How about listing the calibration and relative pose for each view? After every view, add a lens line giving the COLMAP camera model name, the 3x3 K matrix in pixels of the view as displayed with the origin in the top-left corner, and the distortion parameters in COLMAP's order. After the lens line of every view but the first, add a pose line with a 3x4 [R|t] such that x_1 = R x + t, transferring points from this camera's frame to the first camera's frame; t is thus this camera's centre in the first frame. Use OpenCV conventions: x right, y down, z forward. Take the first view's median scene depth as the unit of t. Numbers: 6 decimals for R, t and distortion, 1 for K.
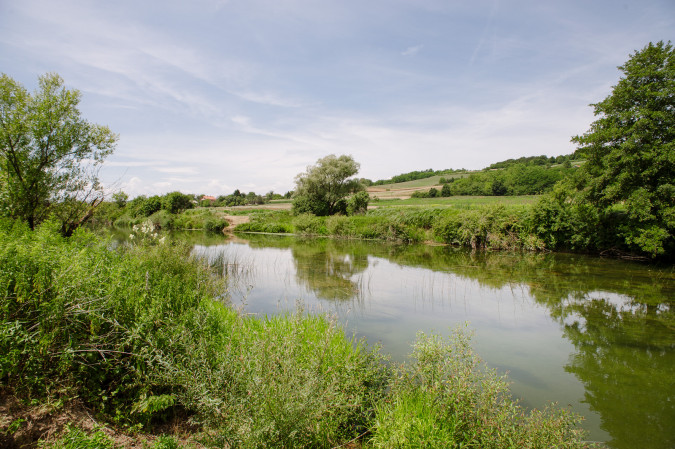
lens RADIAL K [[388.5, 0, 337.5], [0, 388.5, 224.5], [0, 0, 1]] dist [0.000485, 0.000715]
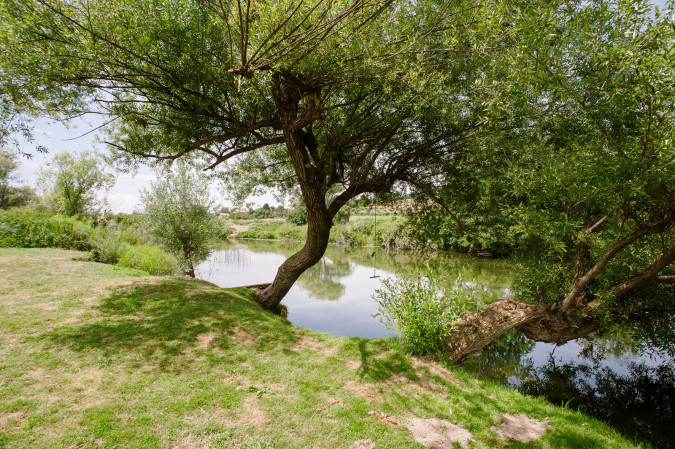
lens RADIAL K [[412.4, 0, 337.5], [0, 412.4, 224.5], [0, 0, 1]] dist [0.024429, 0.001624]
pose [[0.992642, 0.005652, -0.120950, 0.256182], [-0.010127, 0.999285, -0.036417, 0.024028], [0.120658, 0.037374, 0.991990, -0.302366]]
